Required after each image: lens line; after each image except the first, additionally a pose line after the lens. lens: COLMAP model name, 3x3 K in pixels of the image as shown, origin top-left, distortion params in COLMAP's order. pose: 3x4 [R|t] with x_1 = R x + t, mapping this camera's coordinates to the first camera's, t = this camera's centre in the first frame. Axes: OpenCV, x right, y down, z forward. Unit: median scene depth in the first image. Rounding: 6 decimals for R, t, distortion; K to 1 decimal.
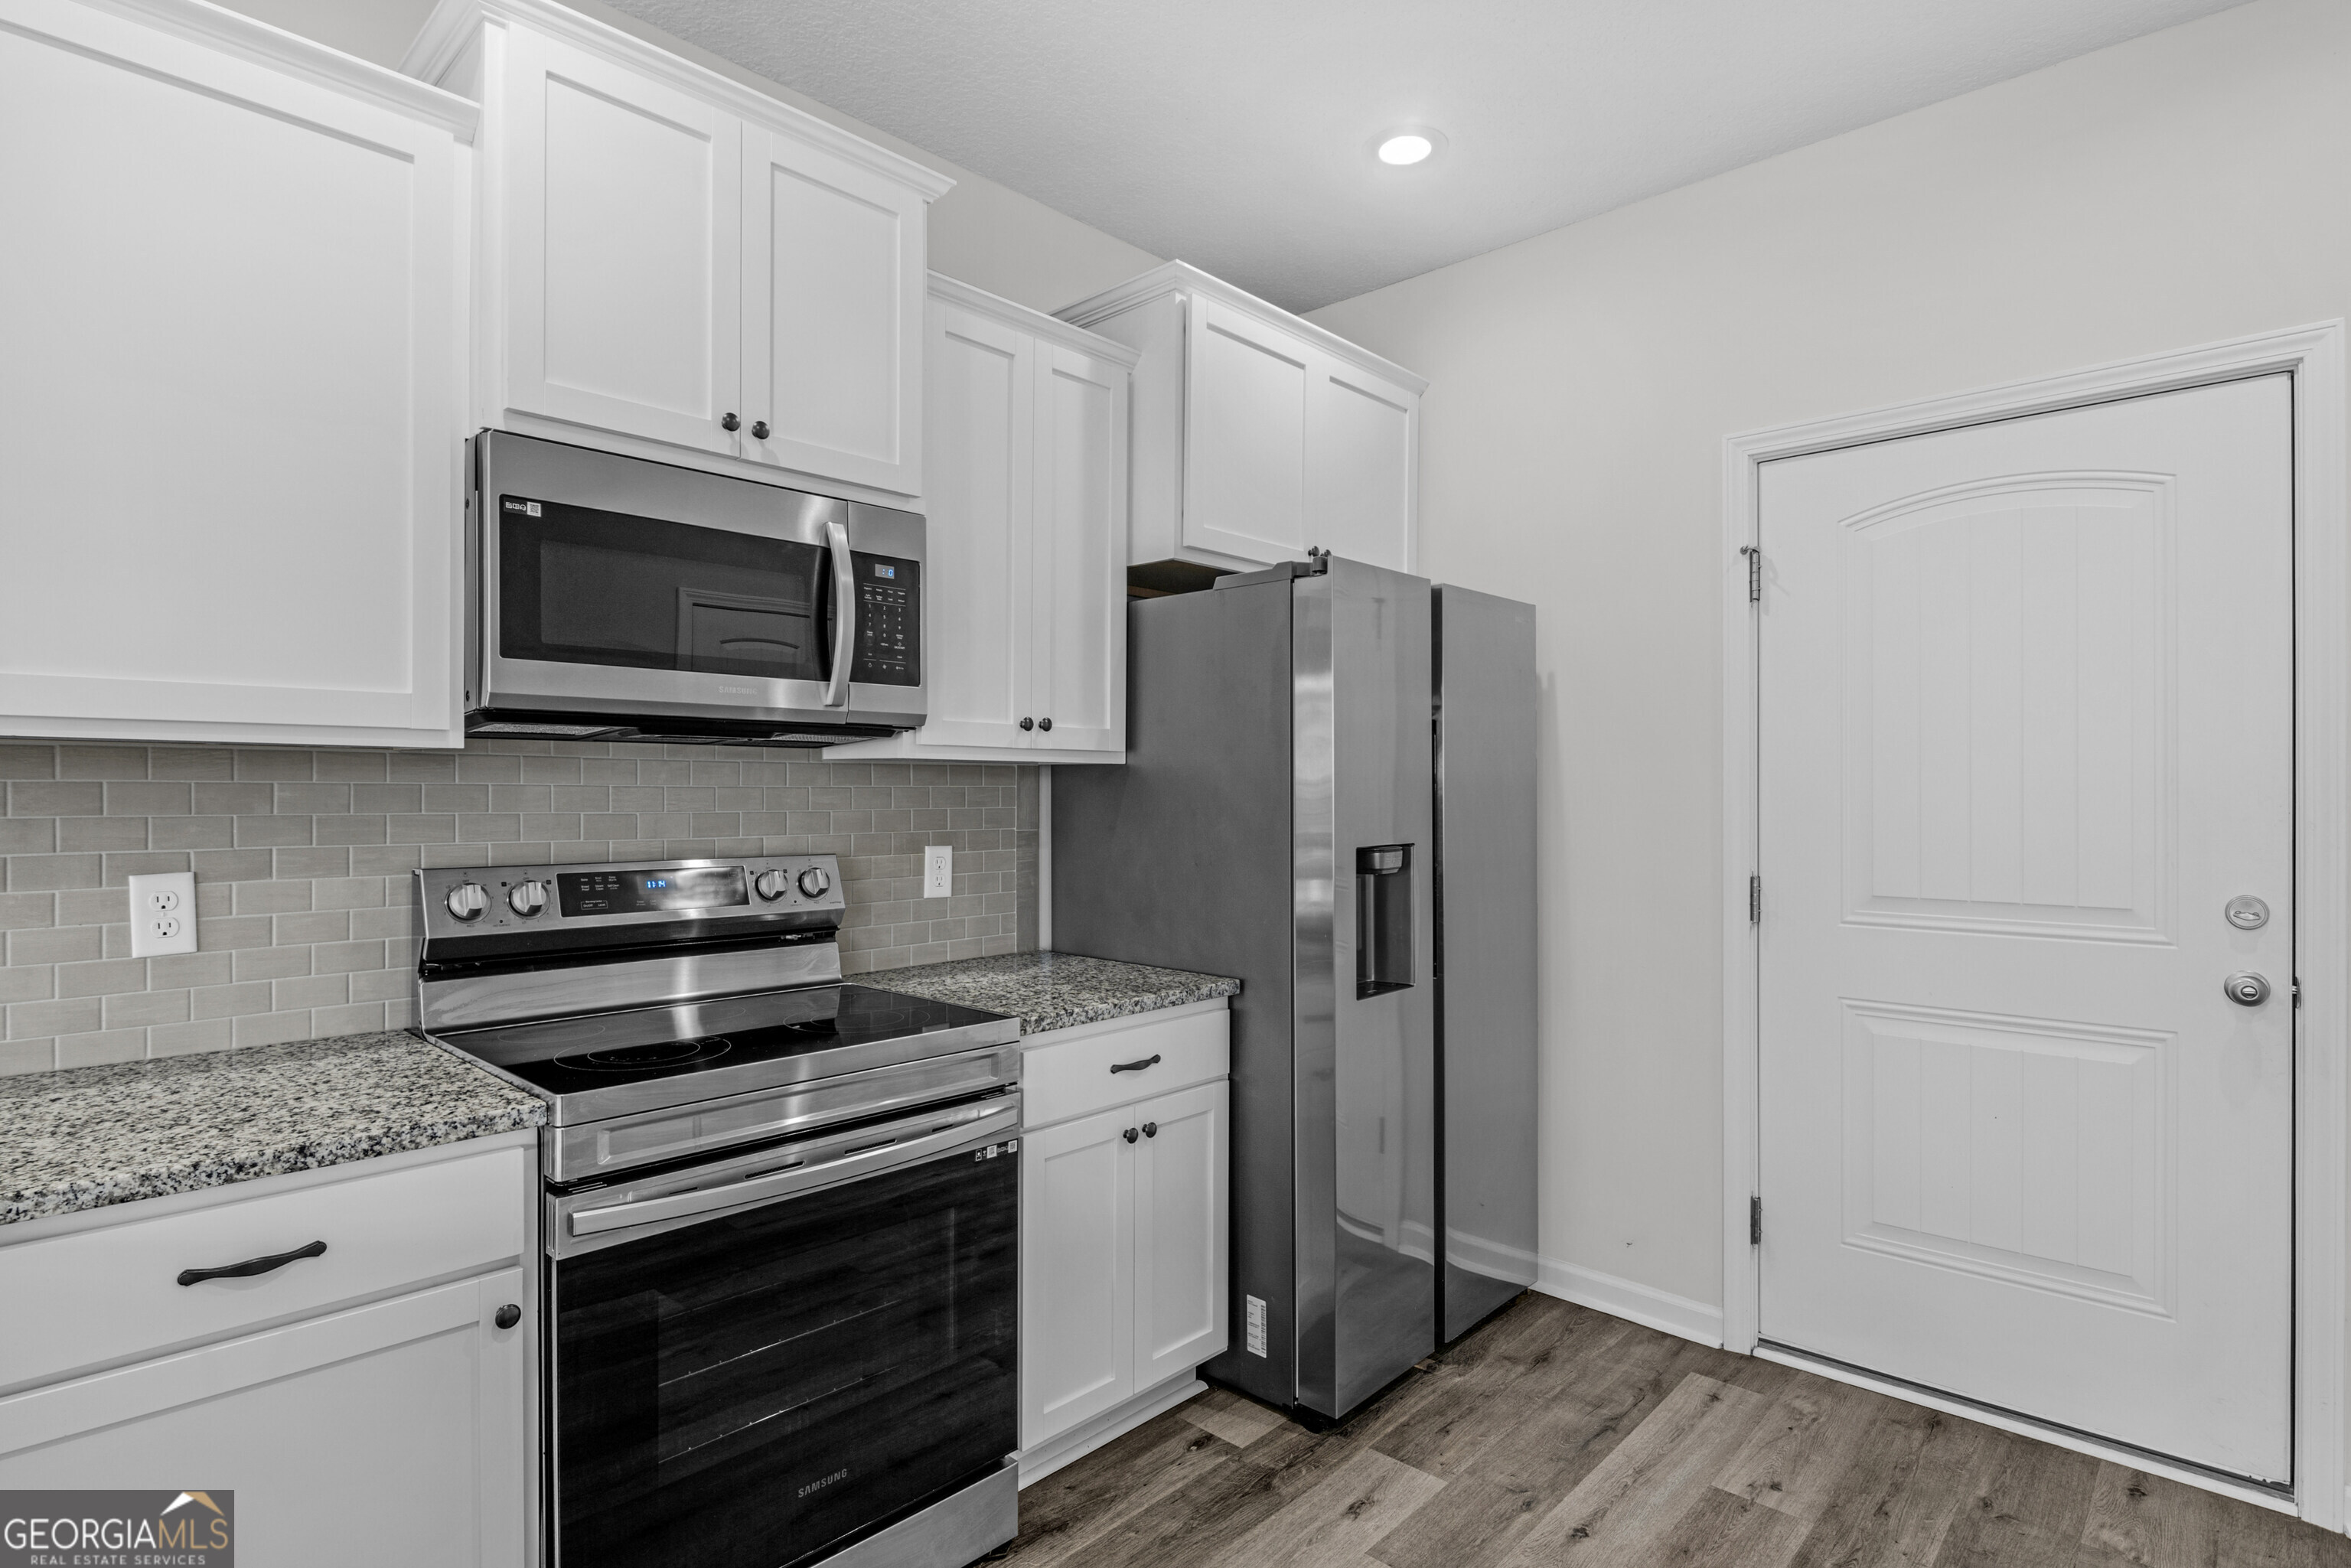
lens RADIAL K [[1189.9, 0, 1166.9], [0, 1189.9, 793.1], [0, 0, 1]] dist [-0.002098, -0.001003]
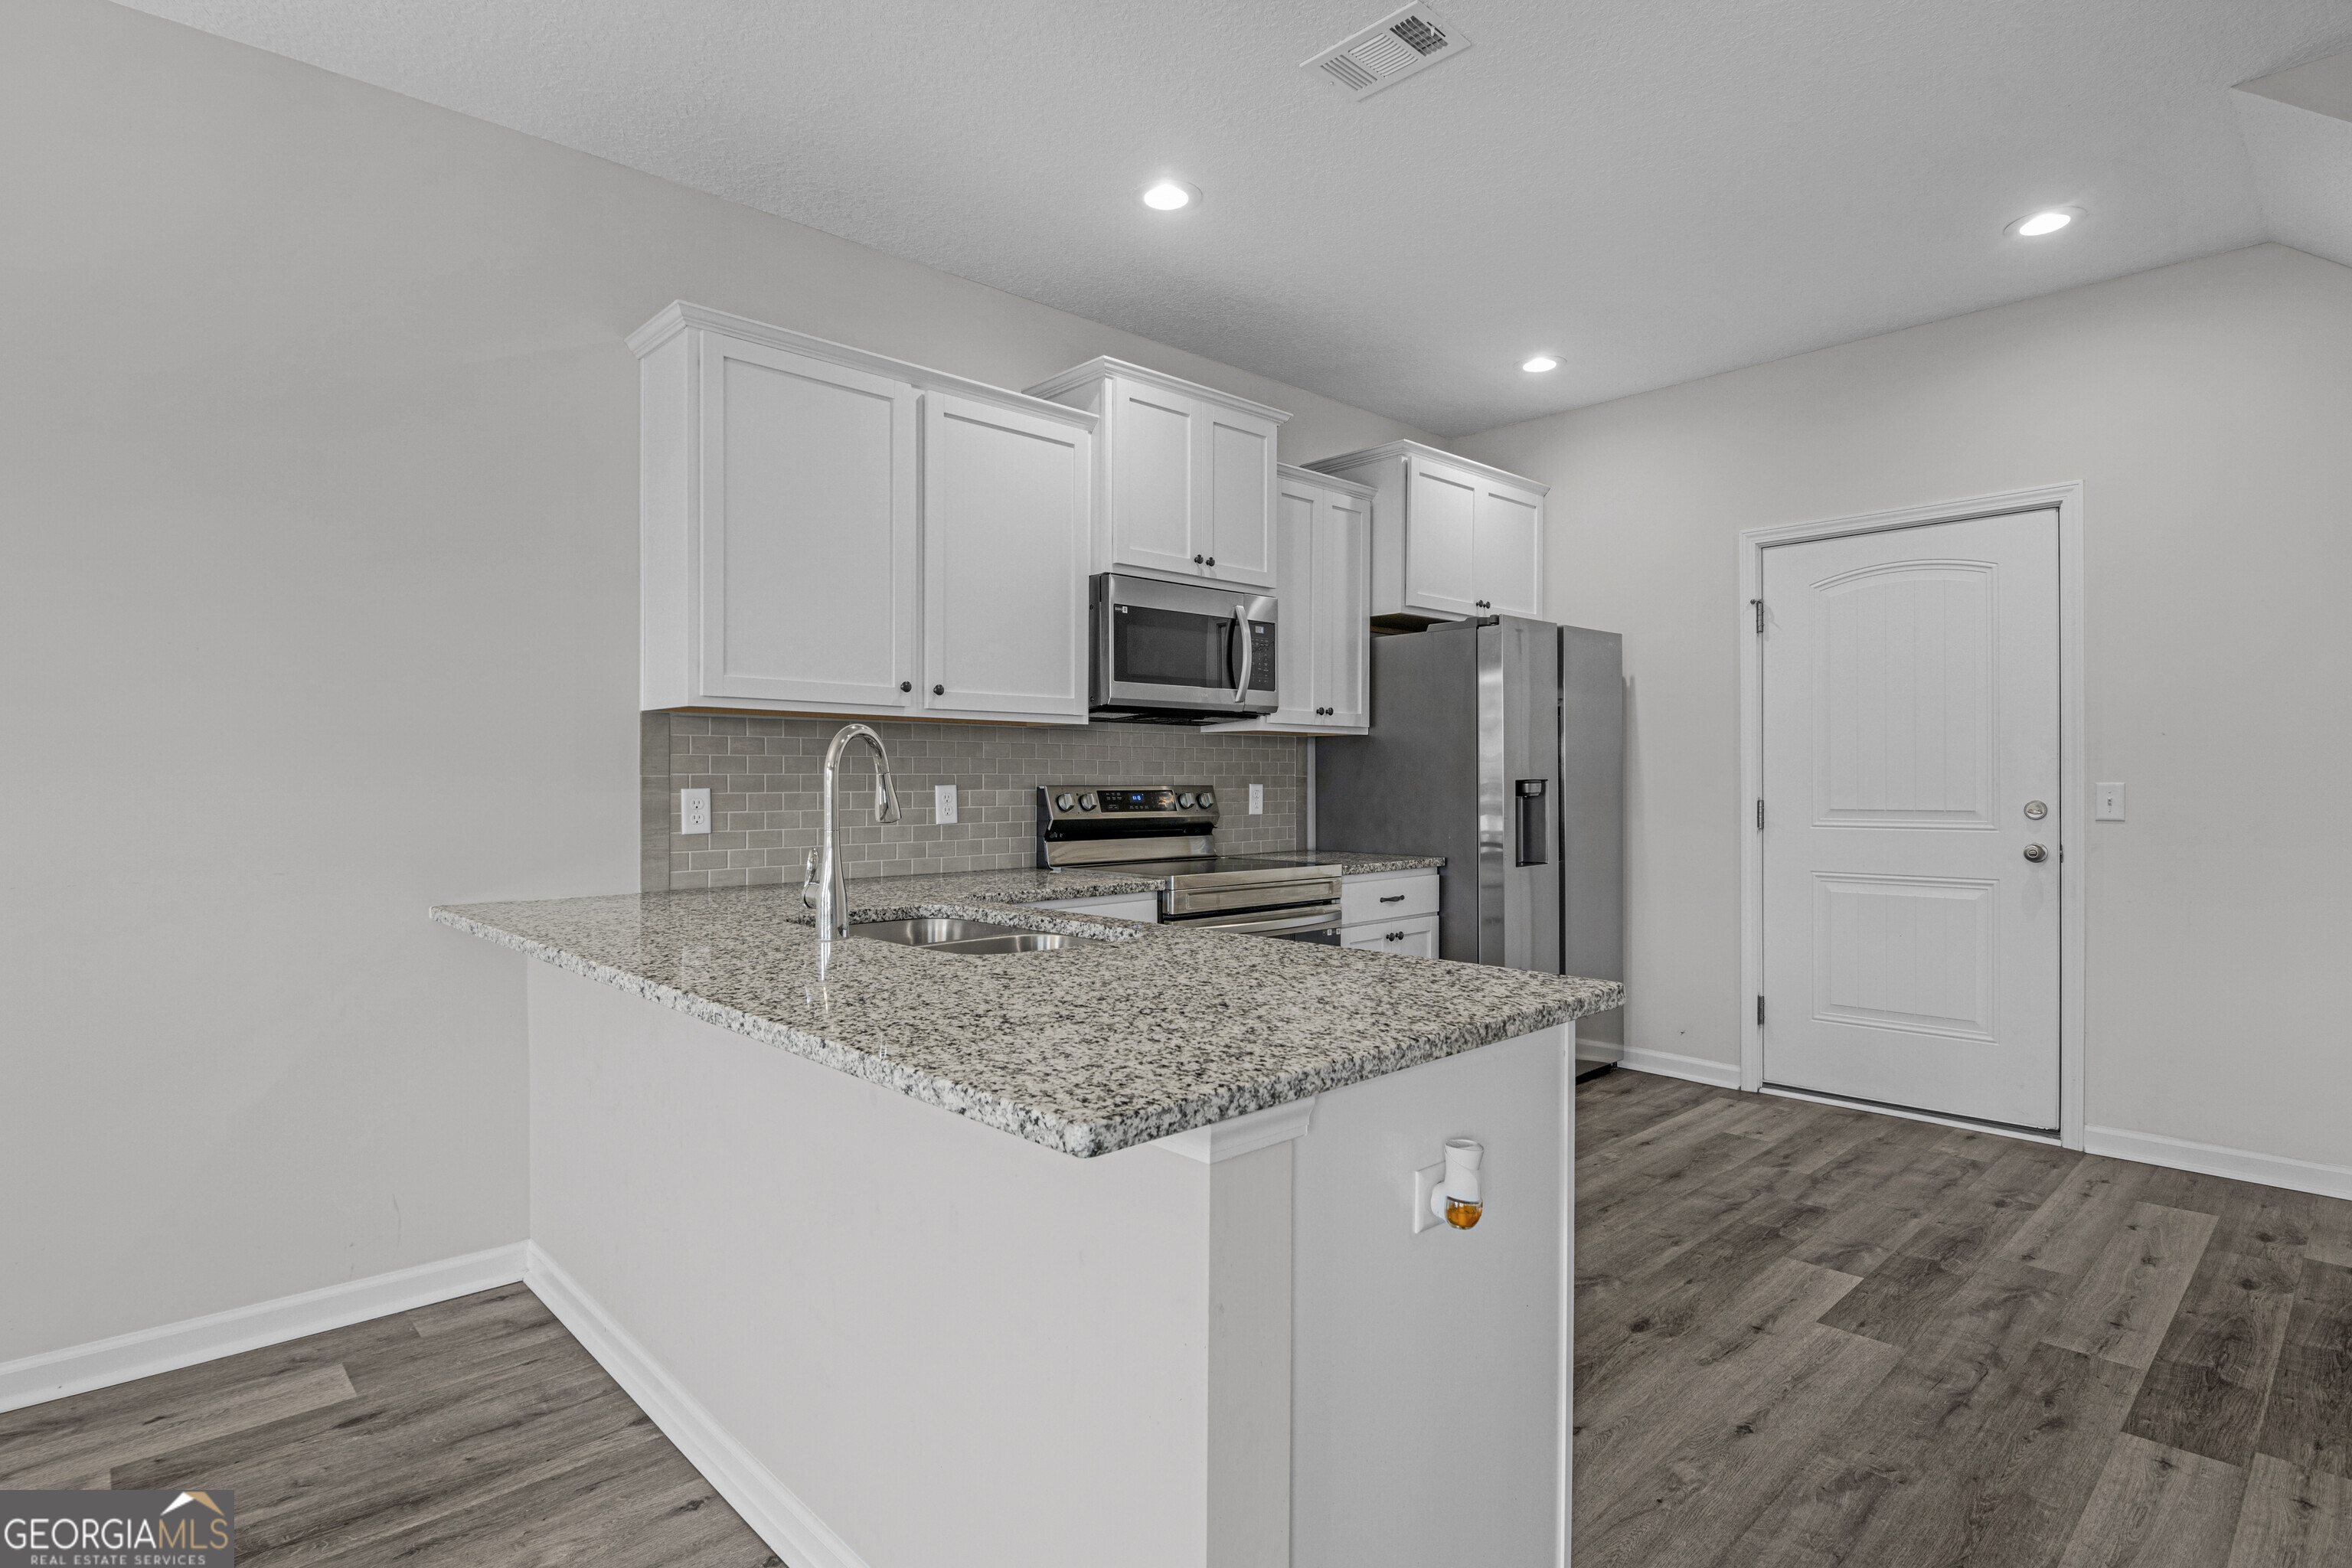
lens RADIAL K [[1161.1, 0, 1144.8], [0, 1161.1, 788.2], [0, 0, 1]] dist [0.000466, -0.000211]
pose [[0.995565, -0.002399, -0.094044, -0.214715], [0.002927, 0.999981, 0.005479, 0.045232], [0.094029, -0.005730, 0.995553, -0.724749]]
